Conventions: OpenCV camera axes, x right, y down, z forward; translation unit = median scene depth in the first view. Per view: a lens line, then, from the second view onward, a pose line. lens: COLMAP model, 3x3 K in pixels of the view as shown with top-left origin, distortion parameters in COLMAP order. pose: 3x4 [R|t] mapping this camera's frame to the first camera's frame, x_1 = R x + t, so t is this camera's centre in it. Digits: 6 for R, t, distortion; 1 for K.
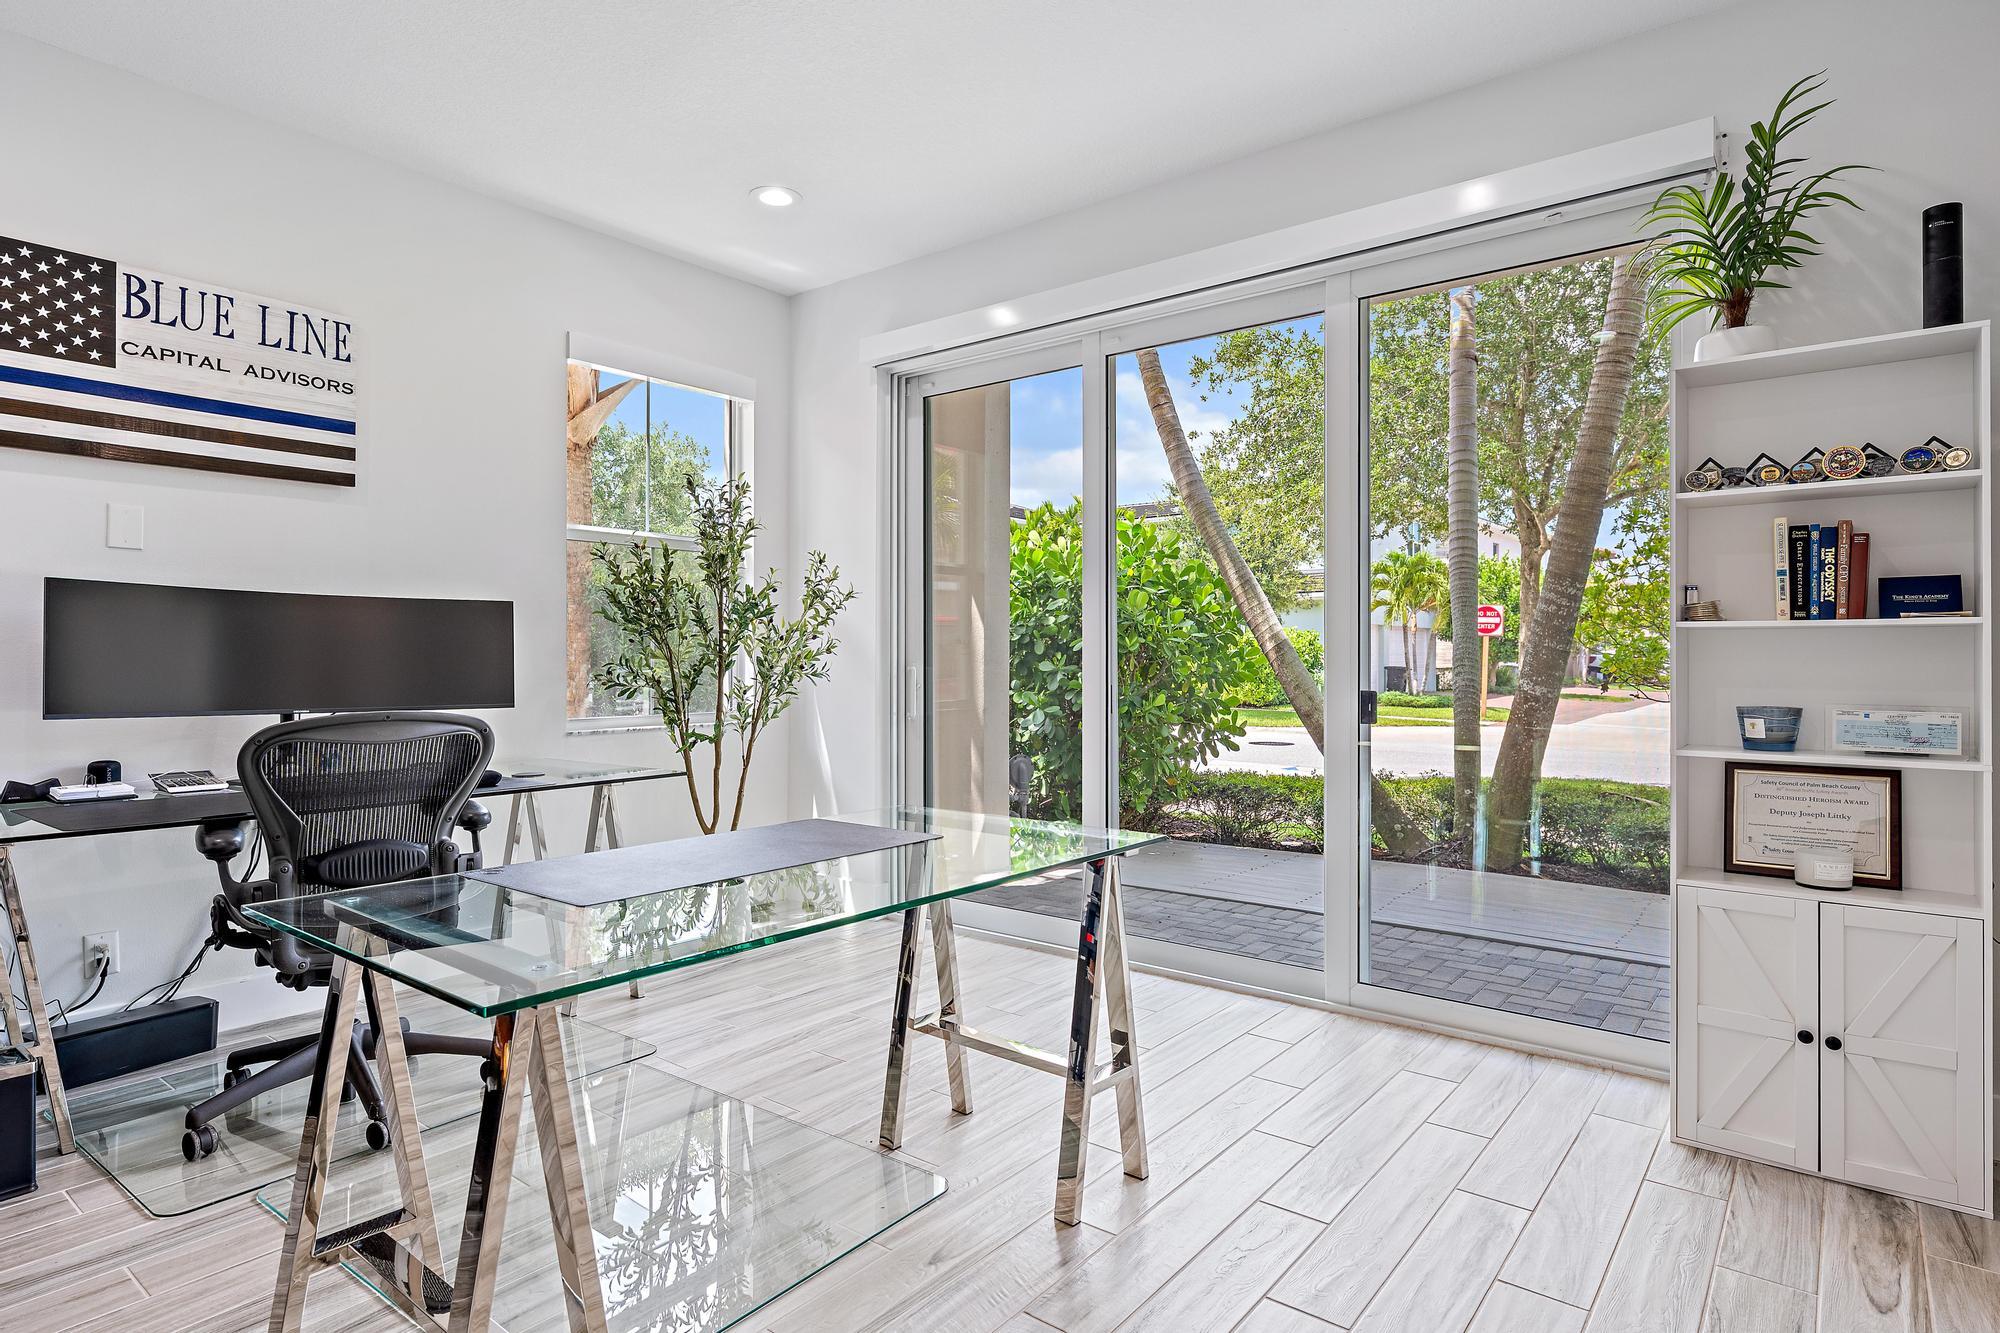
lens RADIAL K [[1076.9, 0, 1000.8], [0, 1076.9, 661.1], [0, 0, 1]] dist [0.003159, 0.000781]
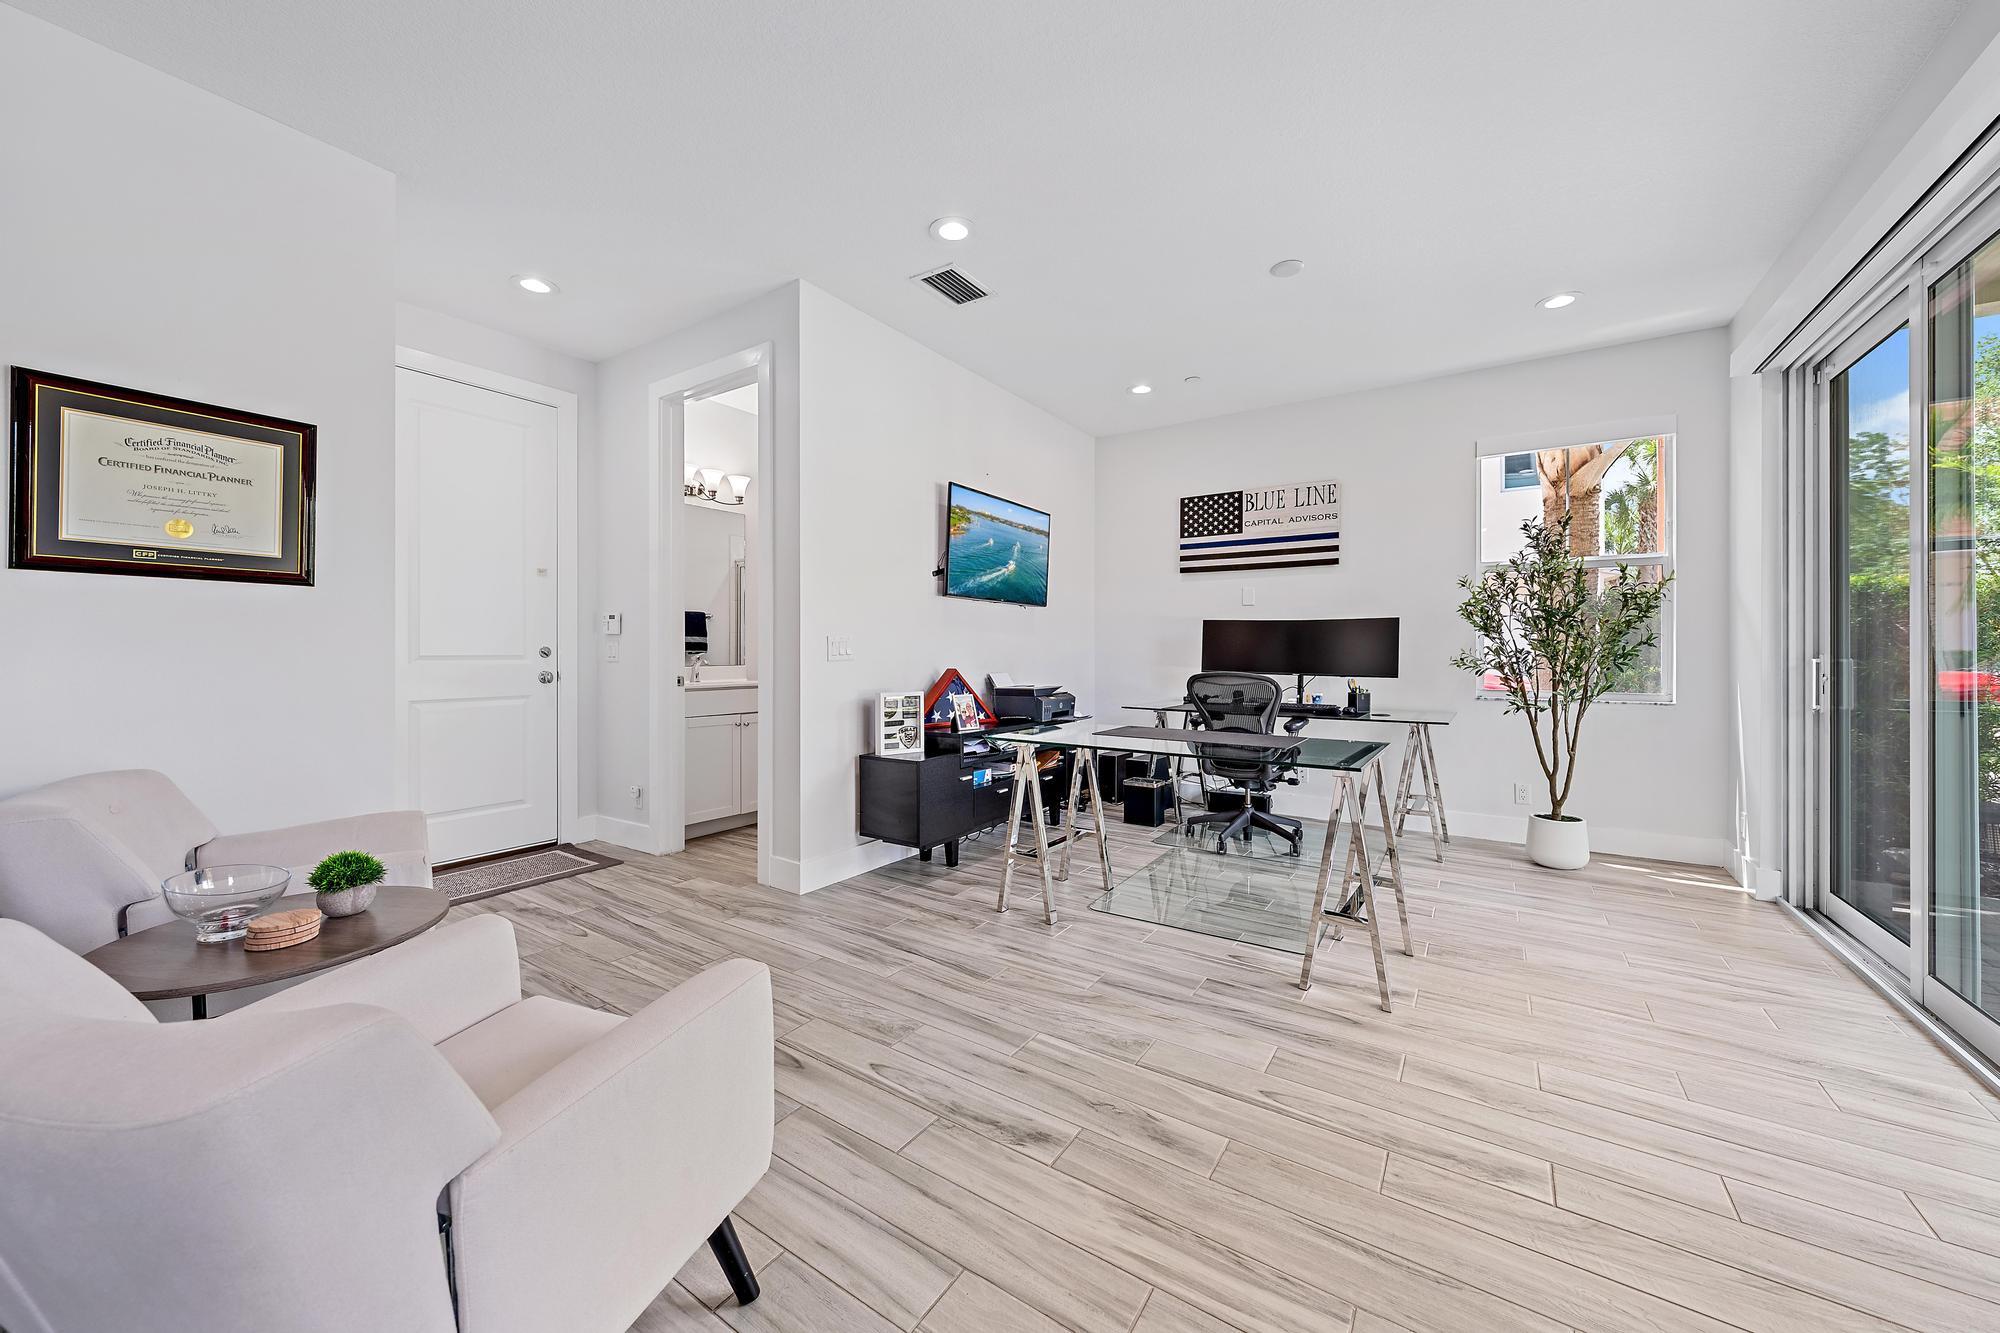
lens RADIAL K [[730.9, 0, 999.5], [0, 730.9, 652.9], [0, 0, 1]] dist [-0.000607, -0.000057]
pose [[0.074101, 0.000803, -0.997250, 0.738351], [-0.005622, 0.999984, 0.000387, 0.005216], [0.997235, 0.005578, 0.074104, 0.291157]]
